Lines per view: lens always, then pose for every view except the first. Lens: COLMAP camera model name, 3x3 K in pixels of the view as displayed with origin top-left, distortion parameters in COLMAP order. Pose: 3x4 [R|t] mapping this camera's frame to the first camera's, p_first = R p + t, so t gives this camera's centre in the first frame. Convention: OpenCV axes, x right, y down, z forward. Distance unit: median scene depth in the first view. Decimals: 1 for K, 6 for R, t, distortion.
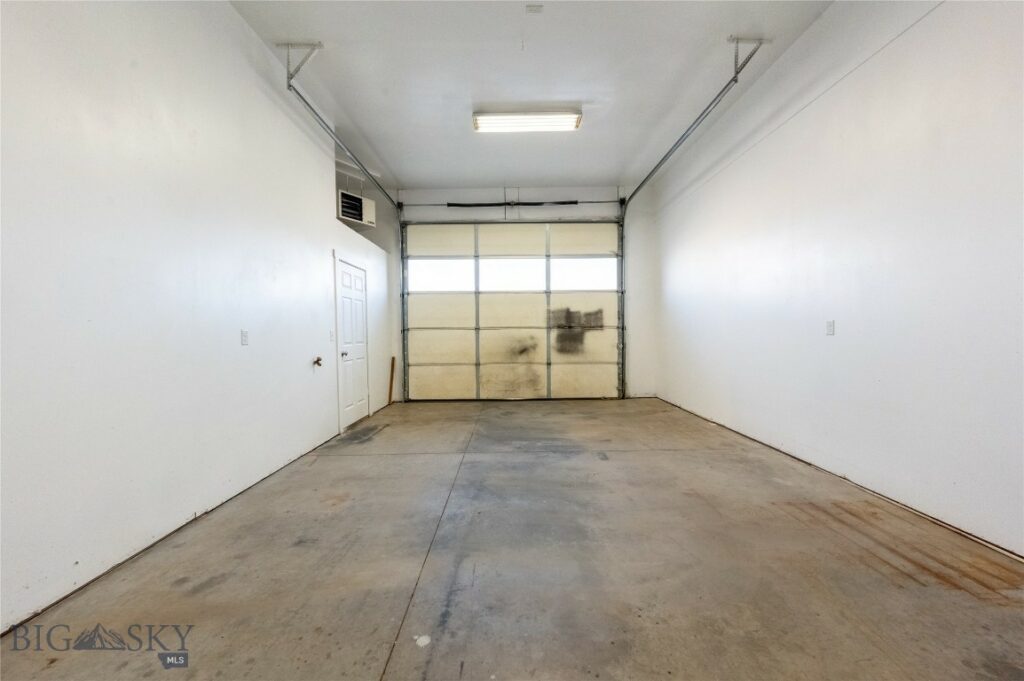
lens RADIAL K [[408.3, 0, 510.1], [0, 408.3, 339.8], [0, 0, 1]] dist [0.000396, -0.000012]
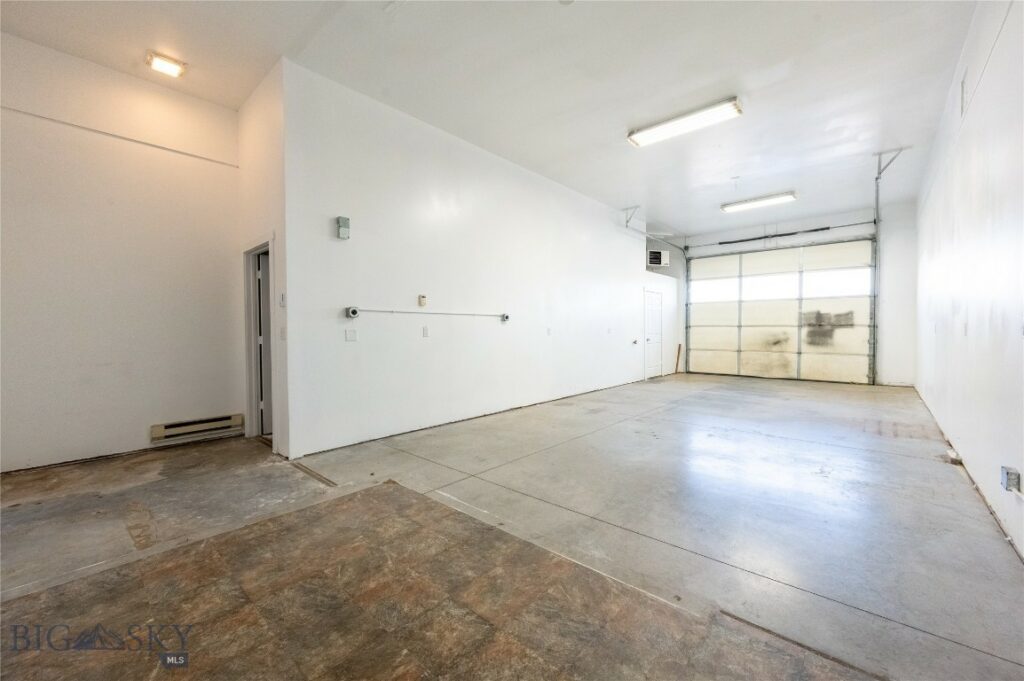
lens RADIAL K [[408.3, 0, 510.1], [0, 408.3, 339.8], [0, 0, 1]] dist [0.000396, -0.000012]
pose [[0.741860, 0.025790, -0.670059, 0.286701], [-0.017182, 0.999663, 0.019454, 0.006043], [0.670335, -0.002919, 0.742053, -0.618019]]
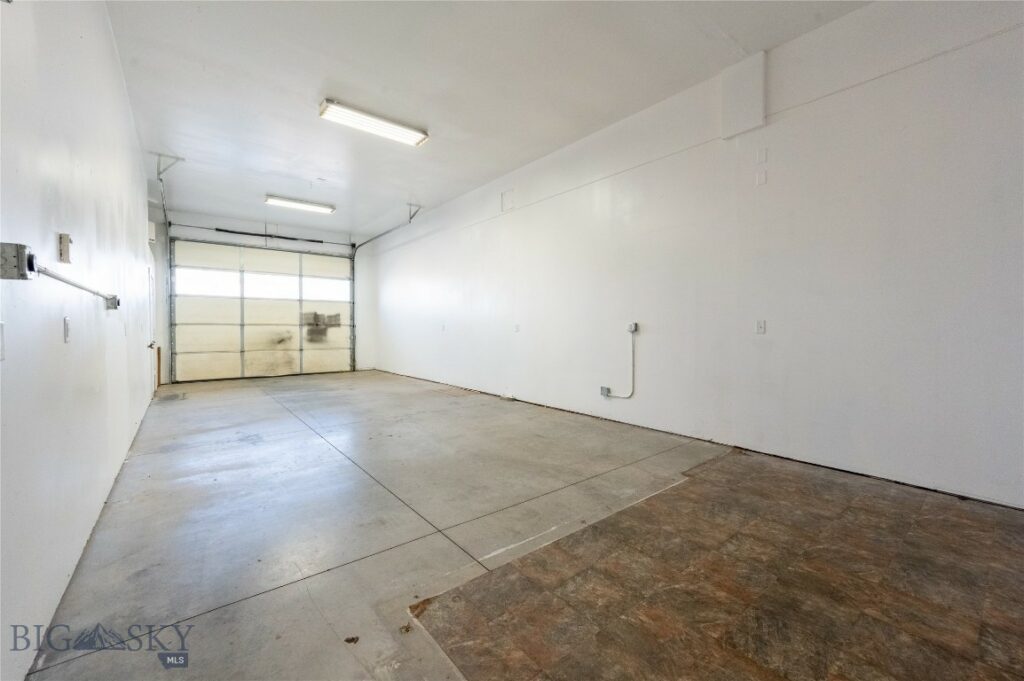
lens RADIAL K [[406.7, 0, 513.2], [0, 406.7, 333.5], [0, 0, 1]] dist [0.001133, 0.000466]
pose [[0.777506, 0.003432, 0.628866, -0.228406], [0.001845, 0.999968, -0.007738, 0.013379], [-0.628872, 0.007176, 0.777475, -0.596218]]
